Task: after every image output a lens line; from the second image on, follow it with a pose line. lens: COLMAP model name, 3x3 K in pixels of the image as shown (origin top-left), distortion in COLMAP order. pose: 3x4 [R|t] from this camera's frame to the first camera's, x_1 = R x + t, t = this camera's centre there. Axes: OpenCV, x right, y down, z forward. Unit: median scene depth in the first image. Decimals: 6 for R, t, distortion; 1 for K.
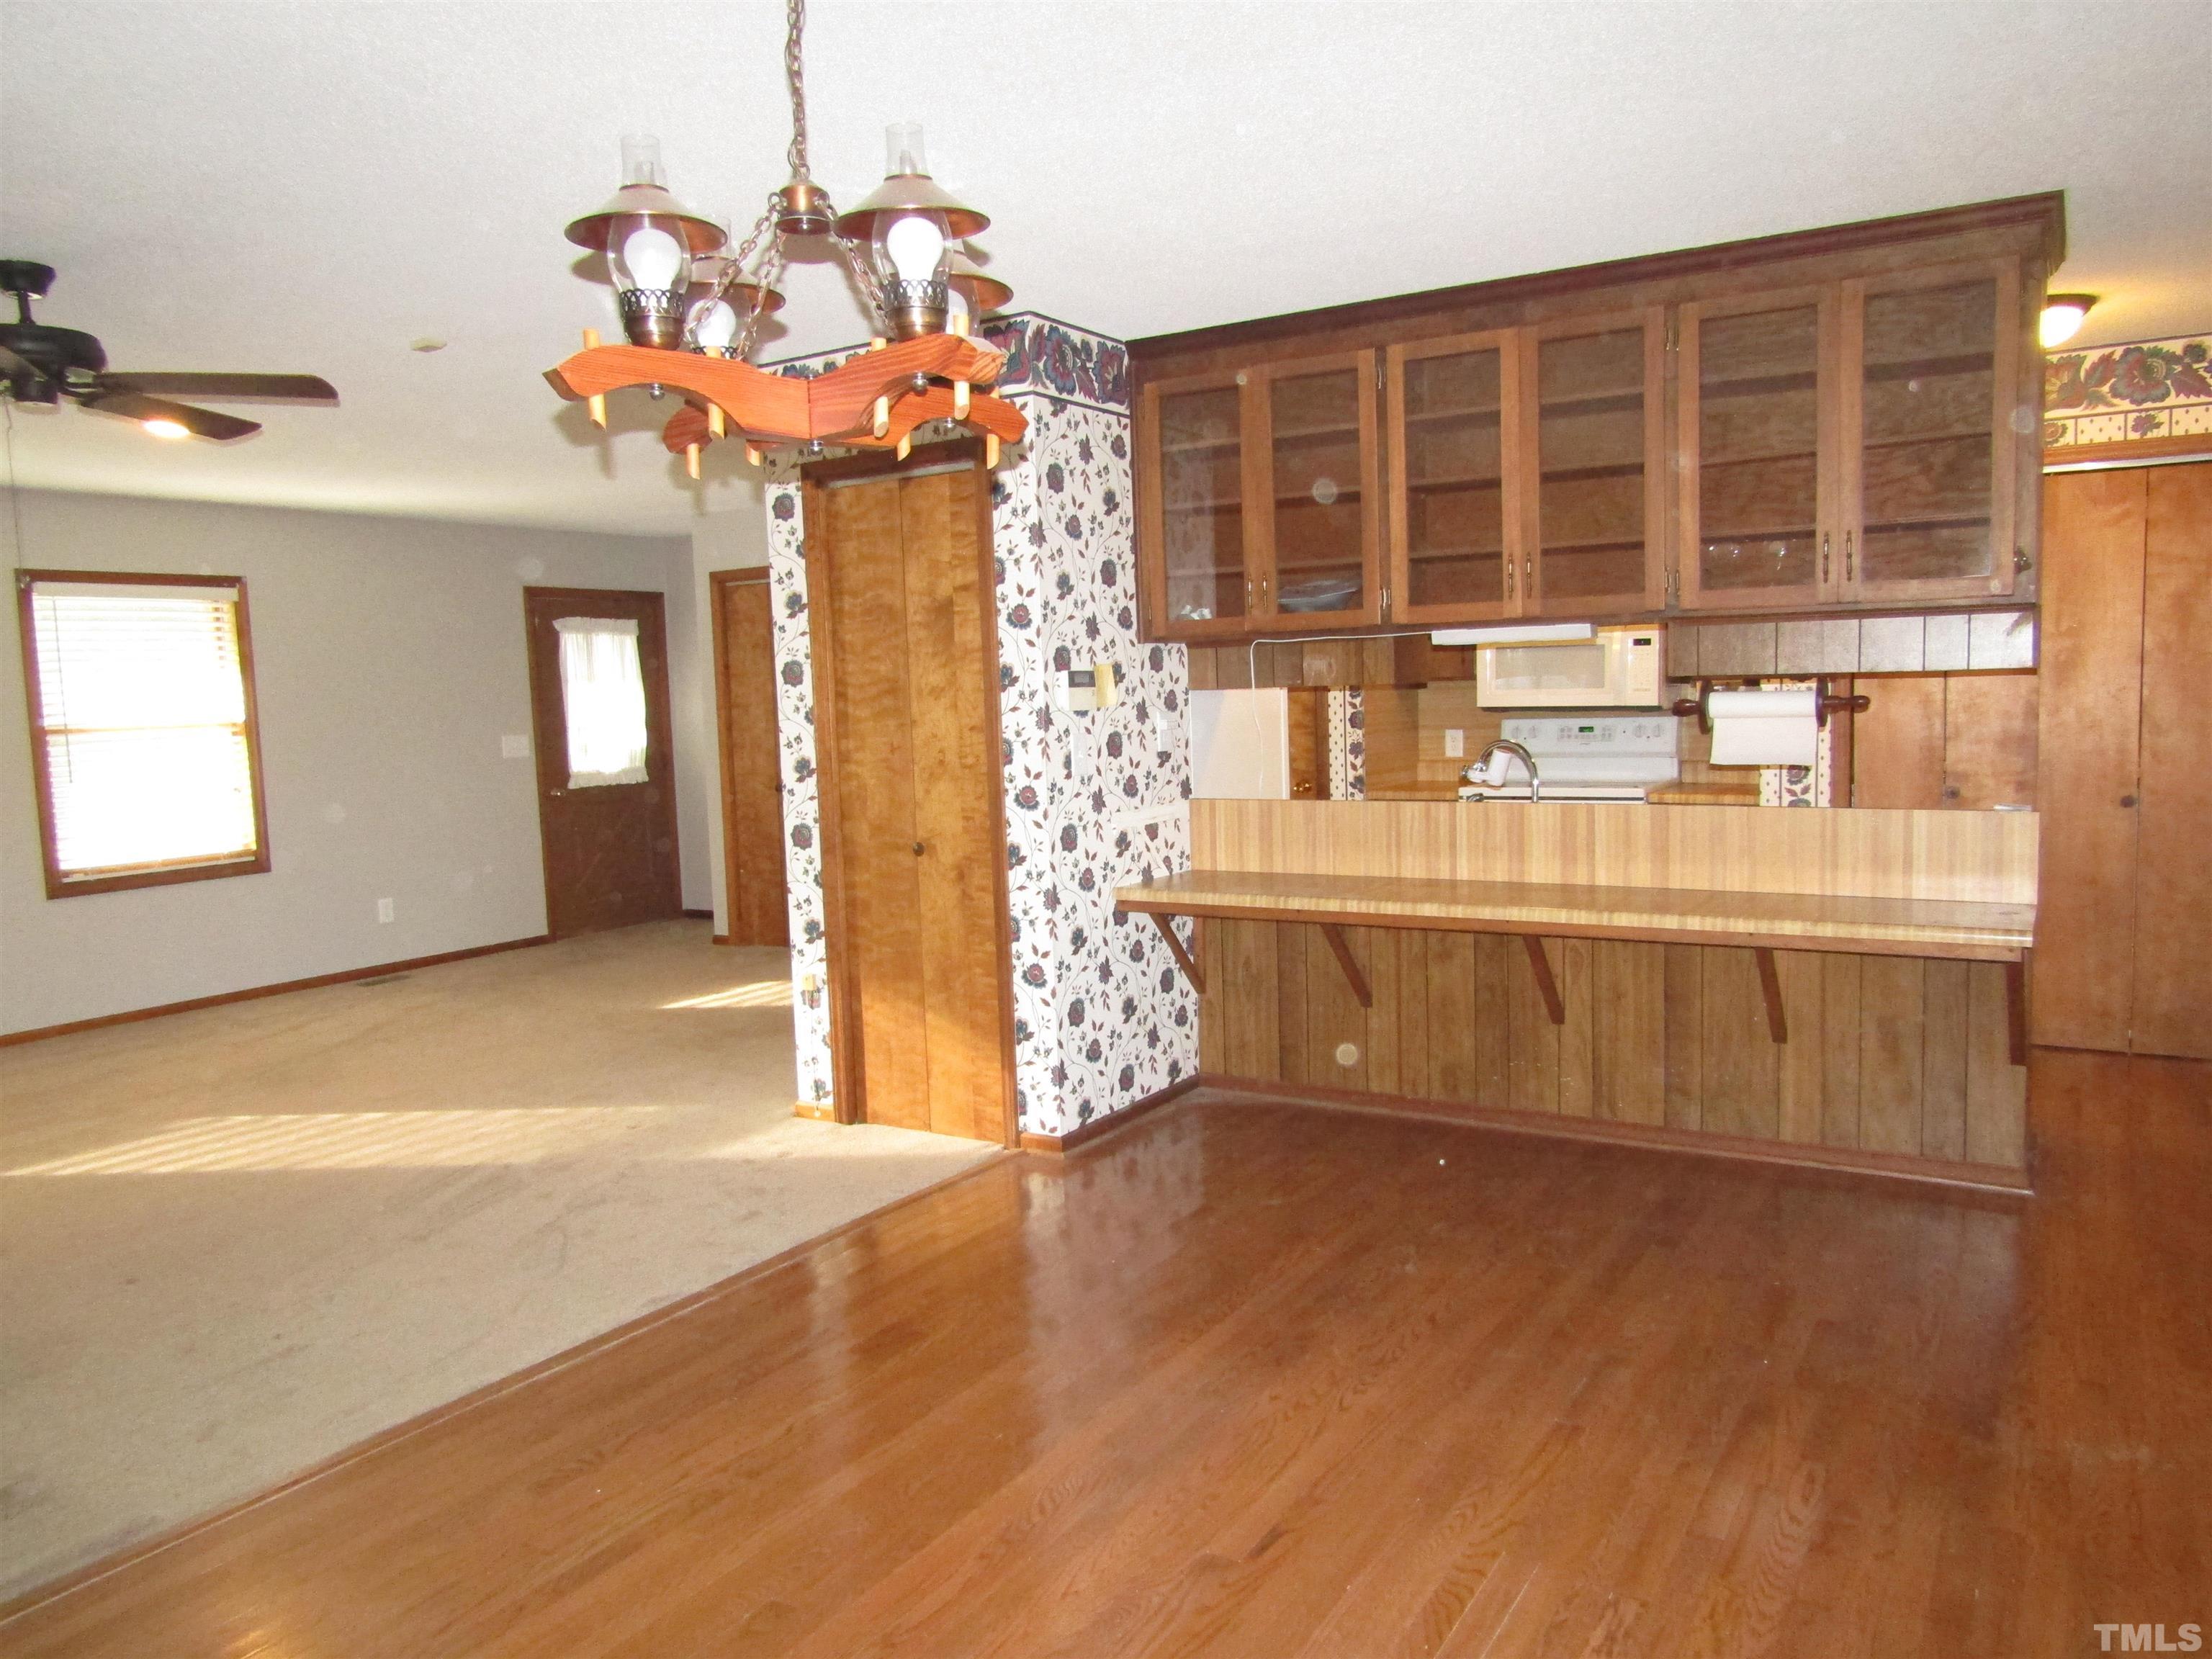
lens RADIAL K [[1575.5, 0, 1086.4], [0, 1575.5, 795.9], [0, 0, 1]] dist [-0.008765, 0.010653]
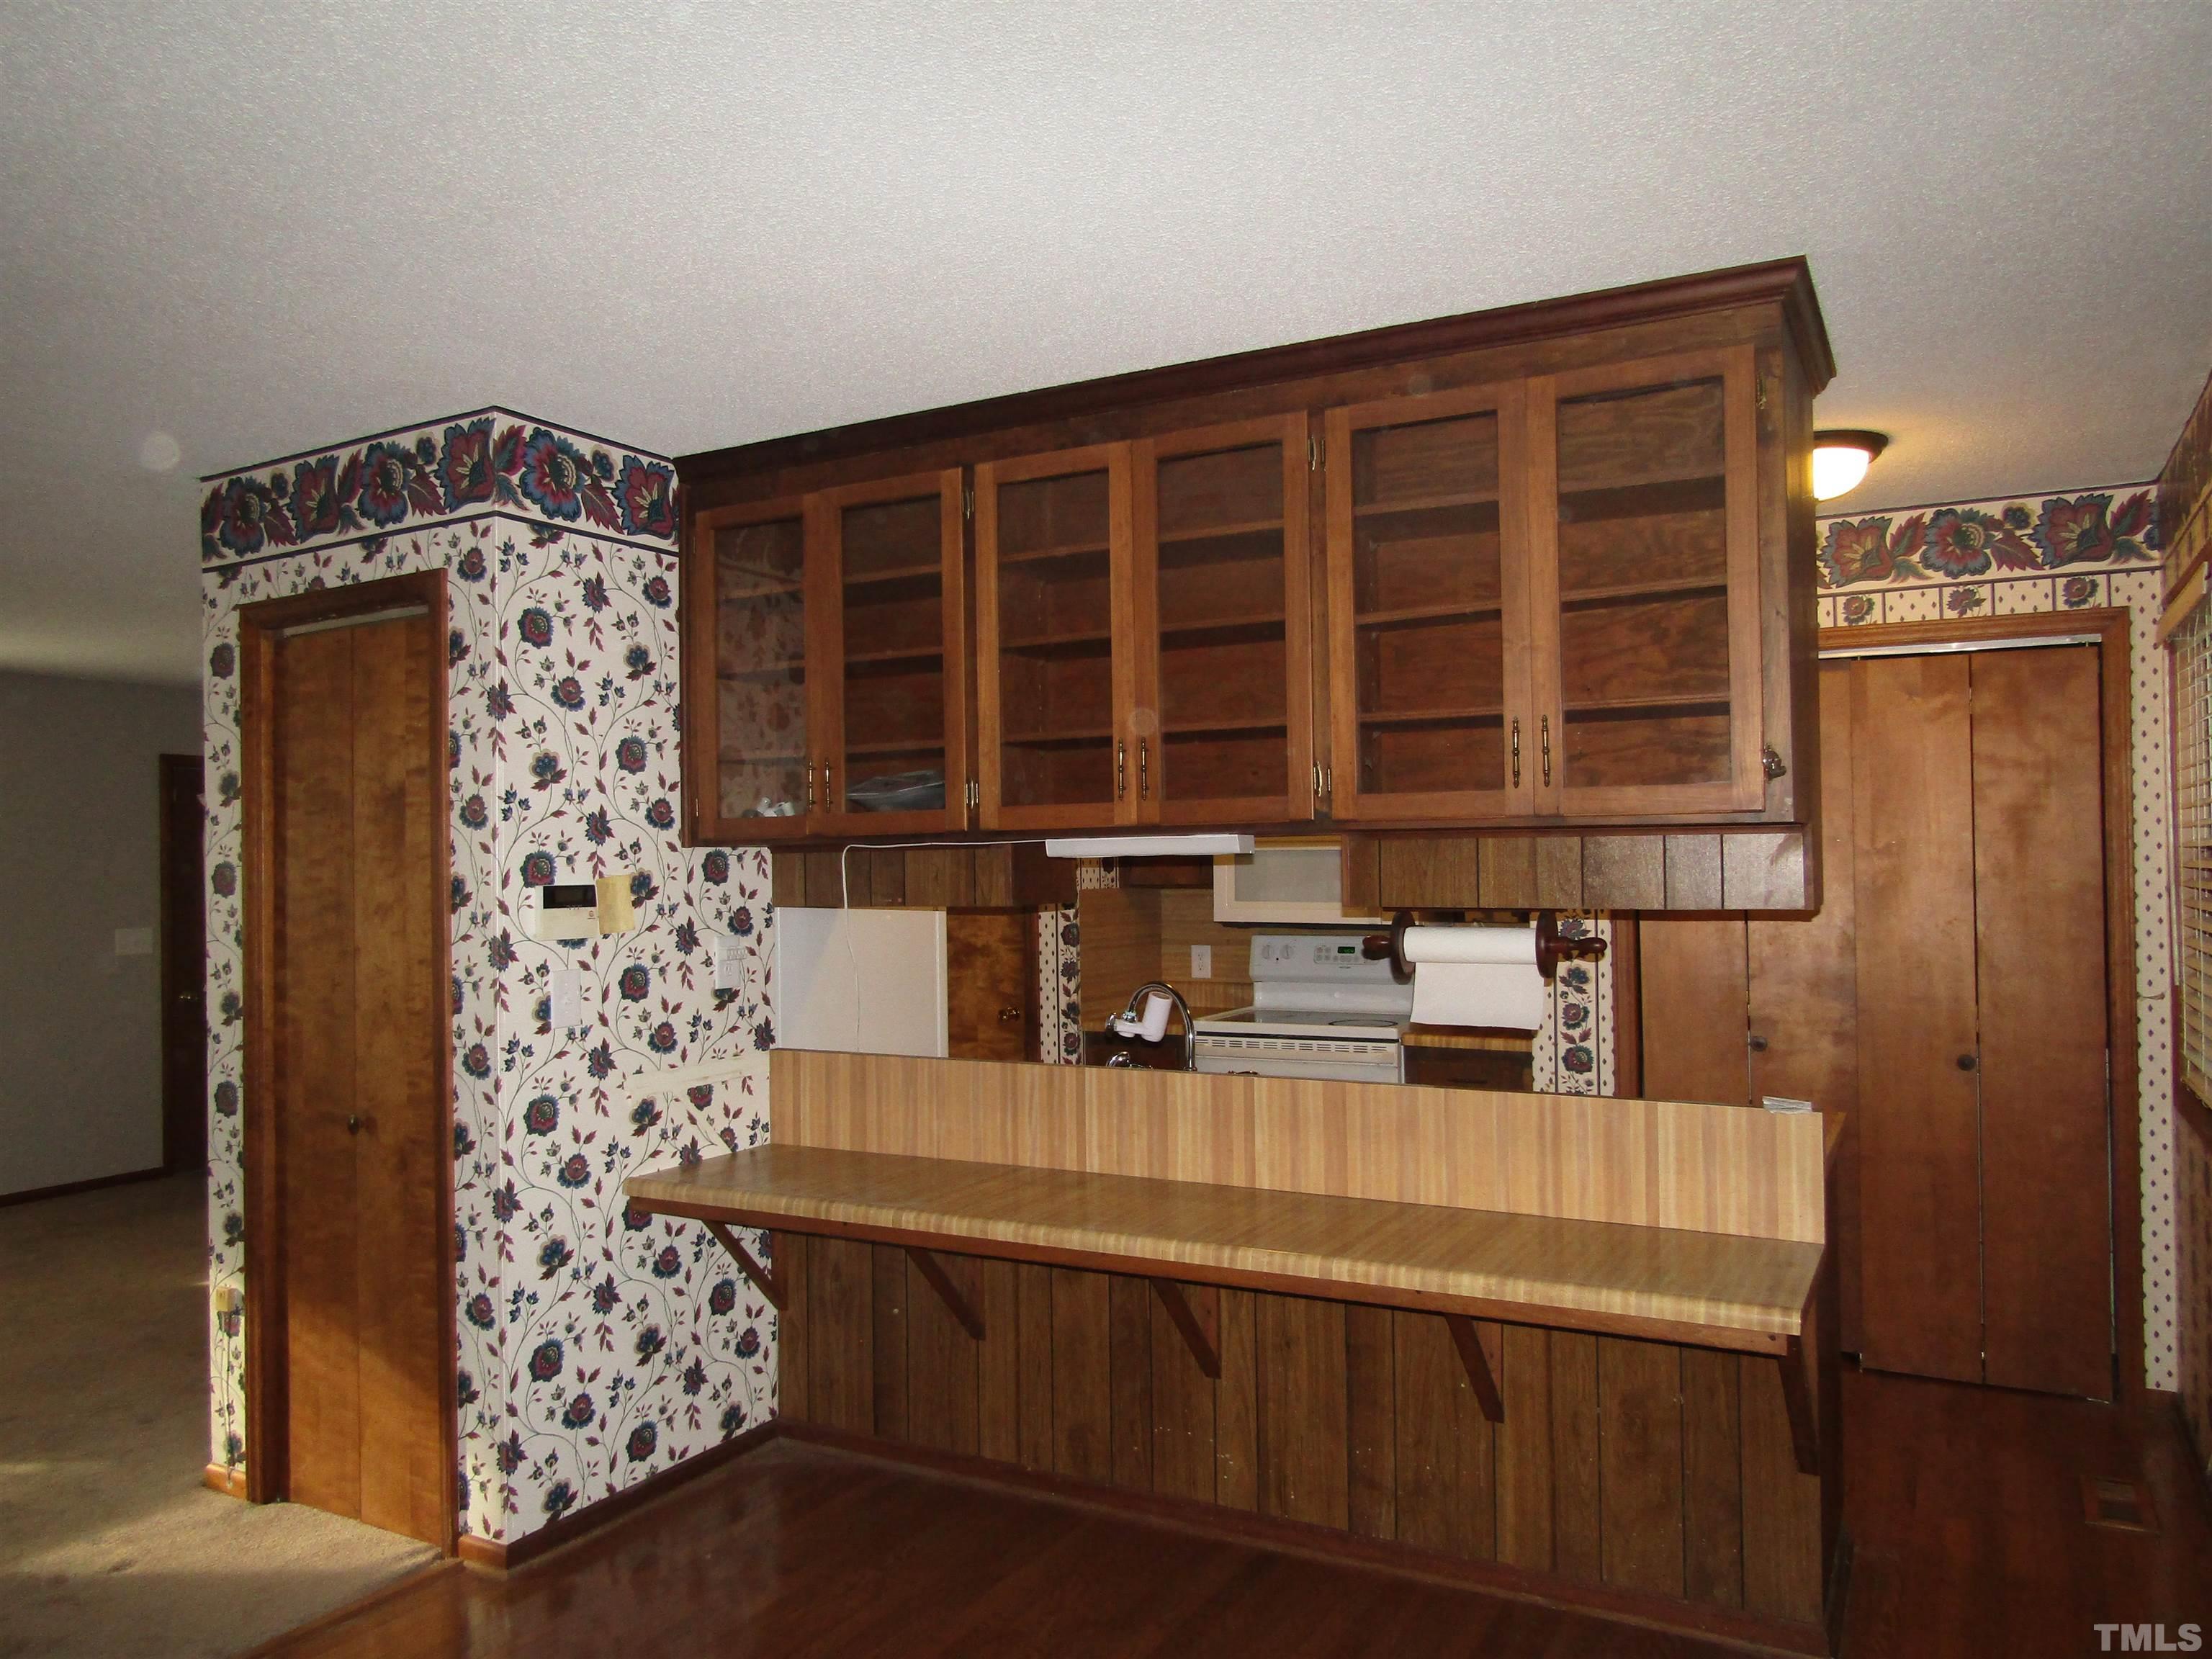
lens RADIAL K [[1575.5, 0, 1074.4], [0, 1575.5, 810.3], [0, 0, 1]] dist [-0.008765, 0.010653]
pose [[0.998587, 0.017865, 0.050048, 0.186458], [-0.012522, 0.994384, -0.105089, -0.038047], [-0.051645, 0.104314, 0.993203, 0.239735]]
